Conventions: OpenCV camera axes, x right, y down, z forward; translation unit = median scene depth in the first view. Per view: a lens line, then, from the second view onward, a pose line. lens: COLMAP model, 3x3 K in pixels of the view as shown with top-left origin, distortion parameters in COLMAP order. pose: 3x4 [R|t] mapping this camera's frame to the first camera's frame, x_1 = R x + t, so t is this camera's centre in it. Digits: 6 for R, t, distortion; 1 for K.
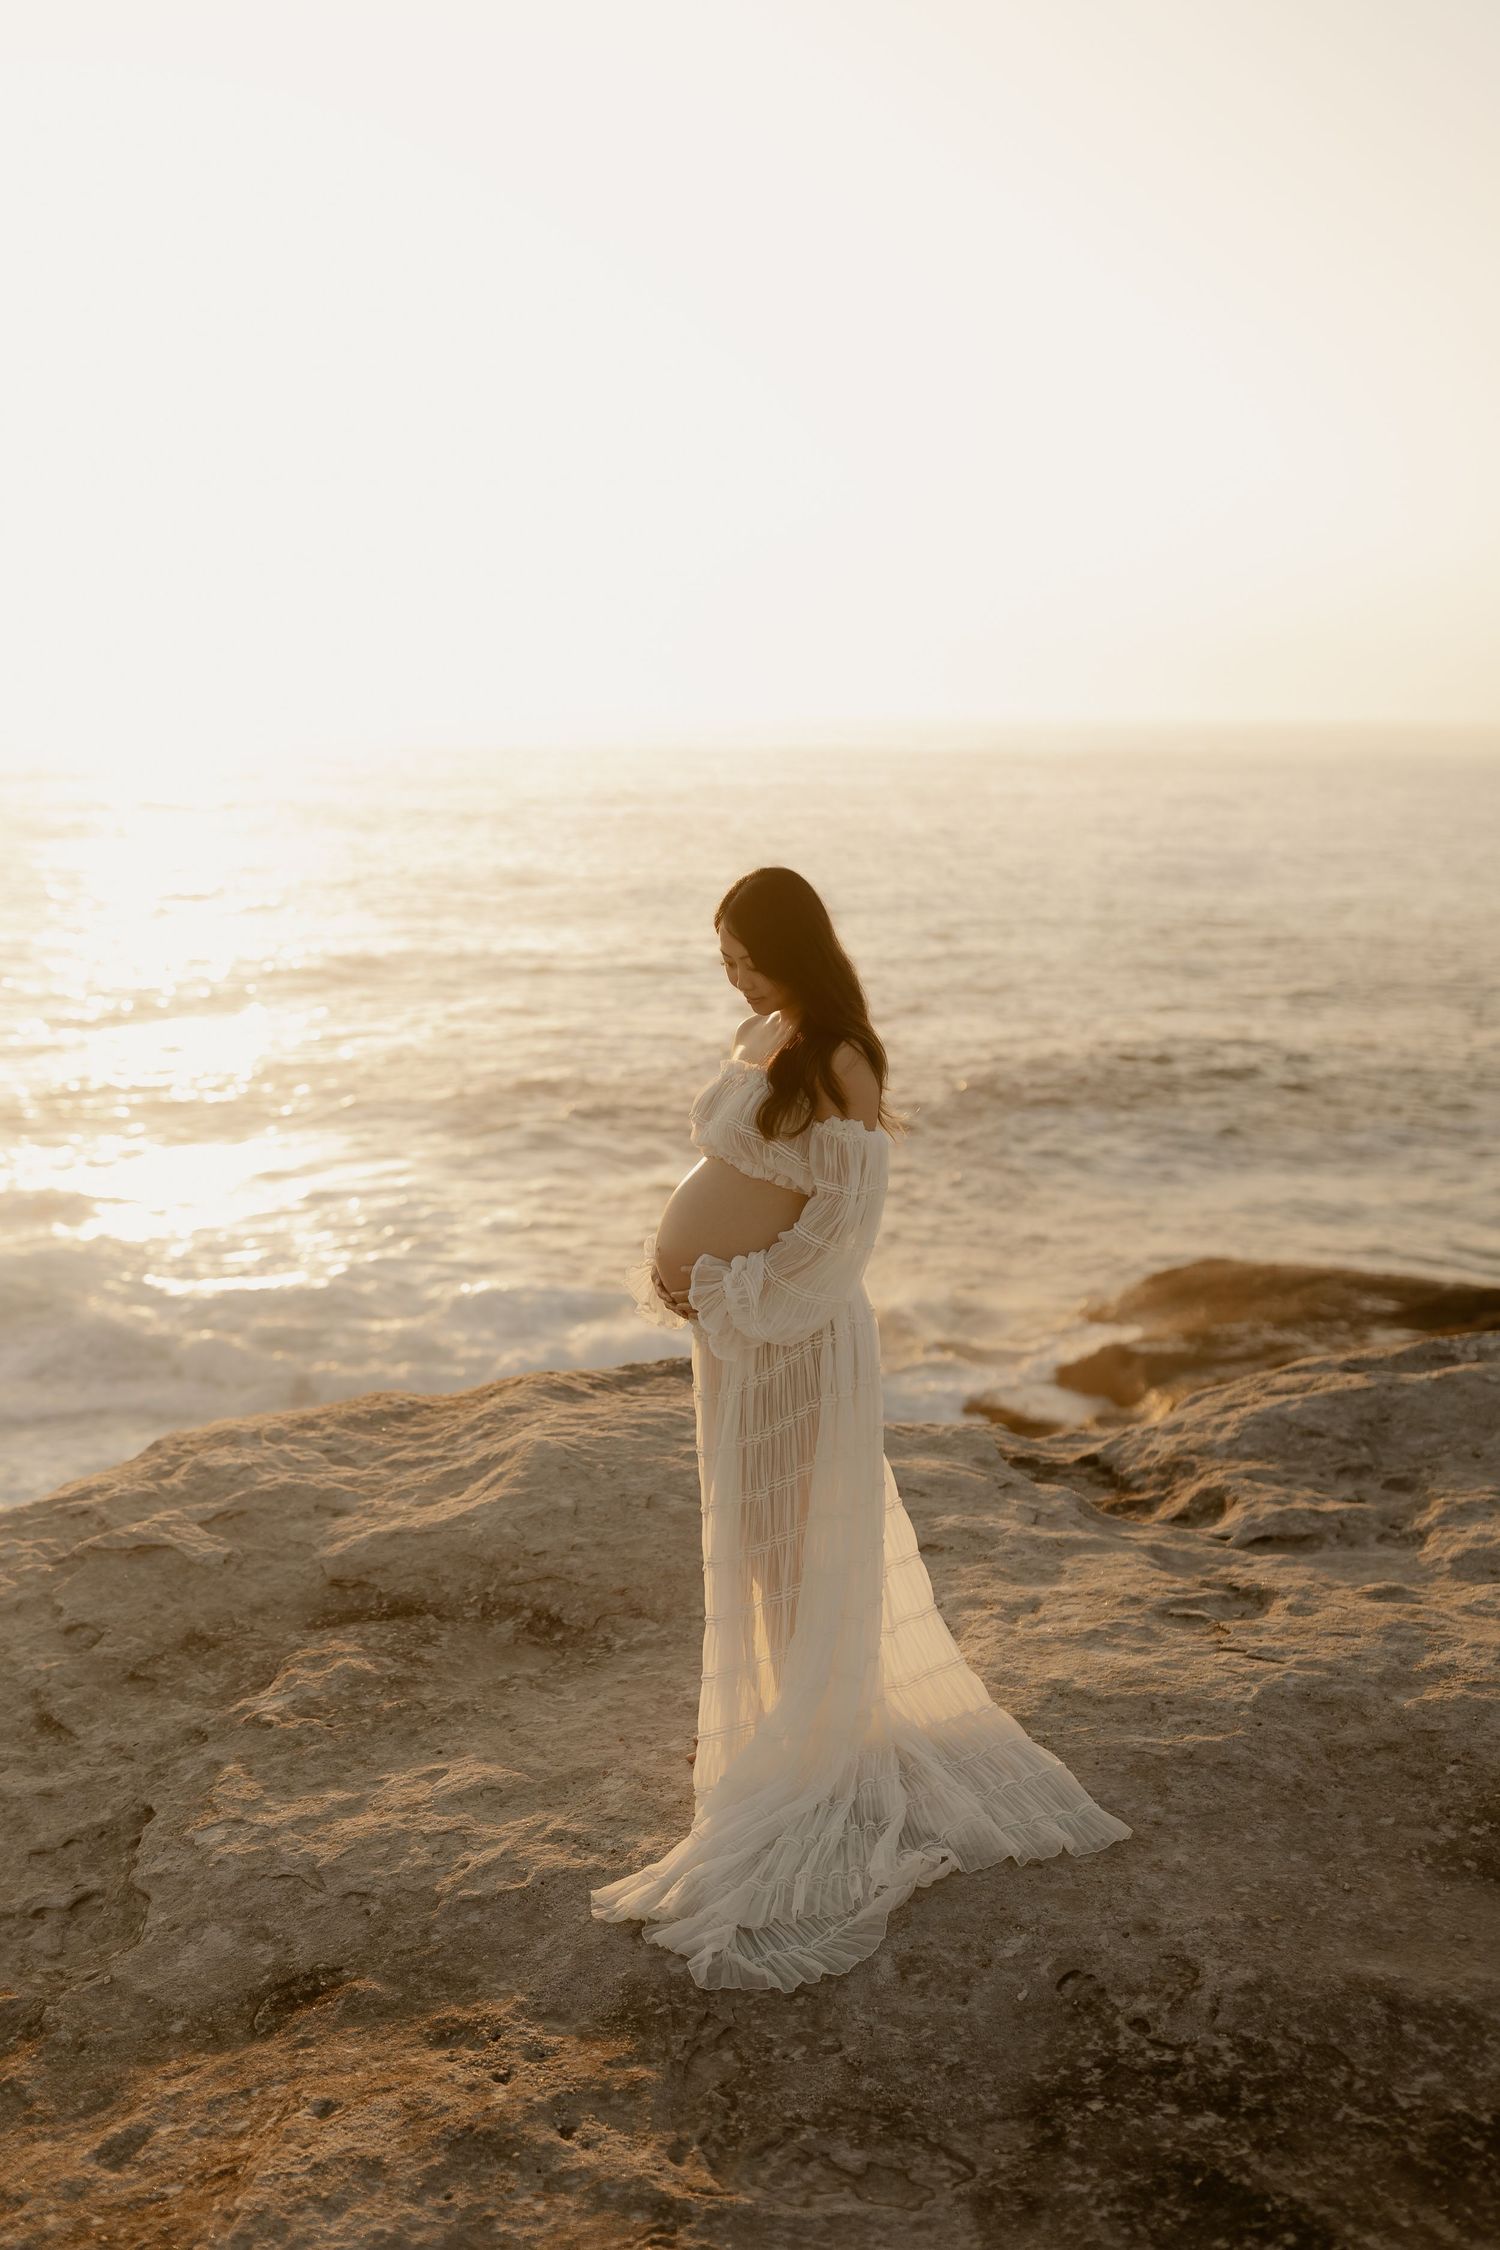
lens RADIAL K [[2196.7, 0, 750.0], [0, 2196.7, 1125.0], [0, 0, 1]] dist [0.037423, 0.009618]
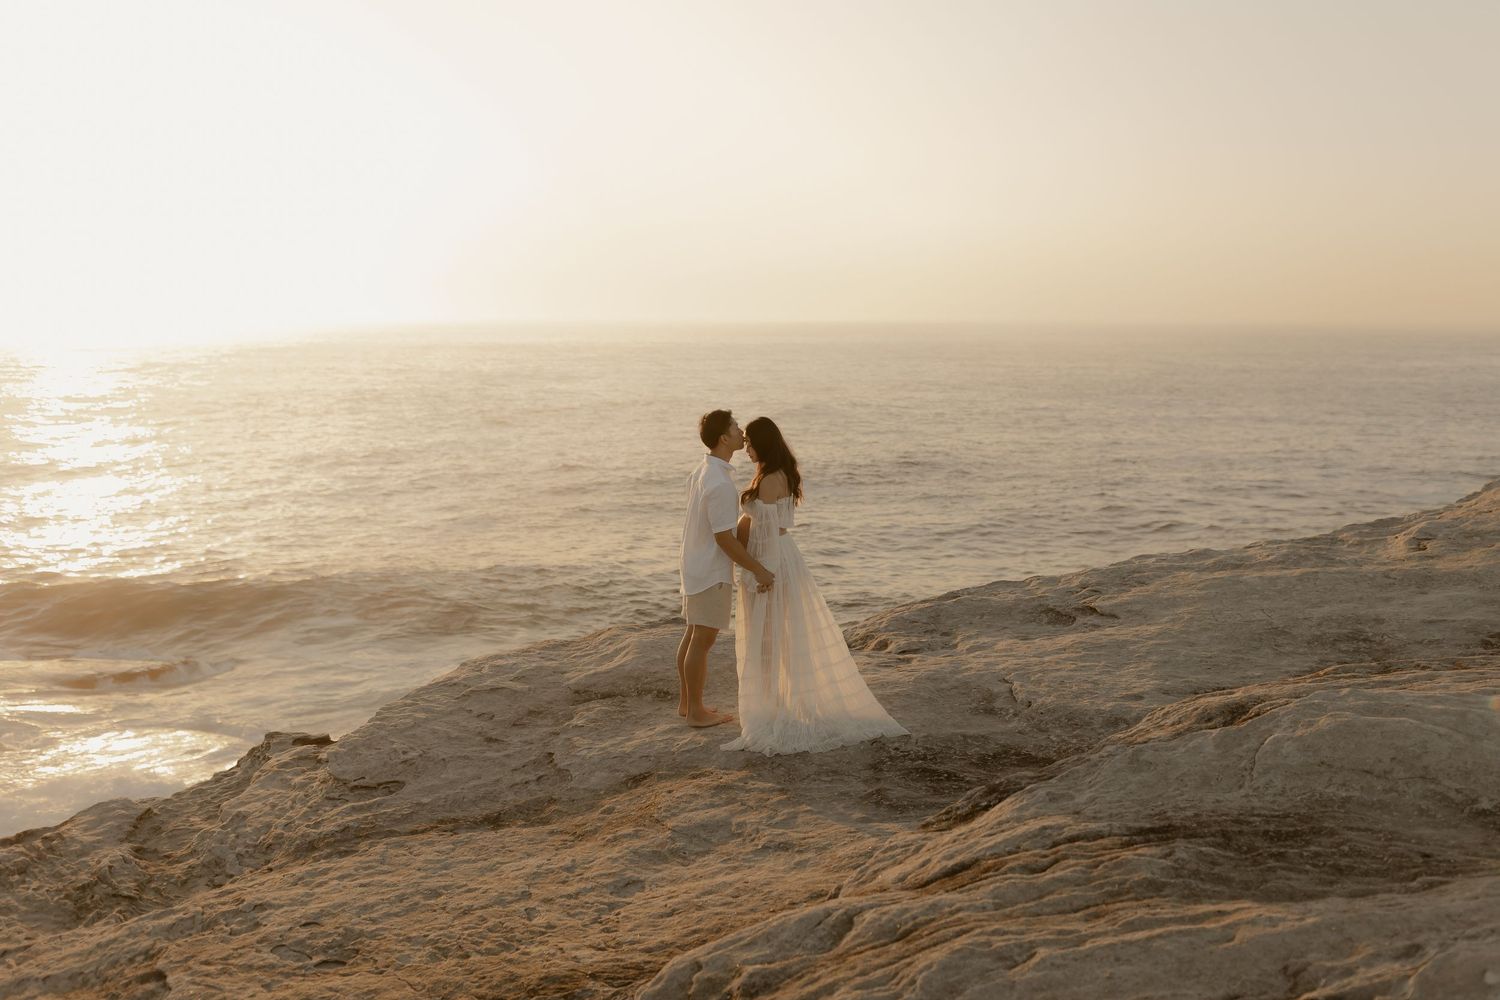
lens RADIAL K [[1464.5, 0, 750.0], [0, 1464.5, 500.0], [0, 0, 1]] dist [0.037423, 0.009618]
pose [[0.979831, -0.045557, 0.194564, -0.334566], [0.056622, 0.997057, -0.051690, 0.081195], [-0.191637, 0.061664, 0.979527, -0.867594]]
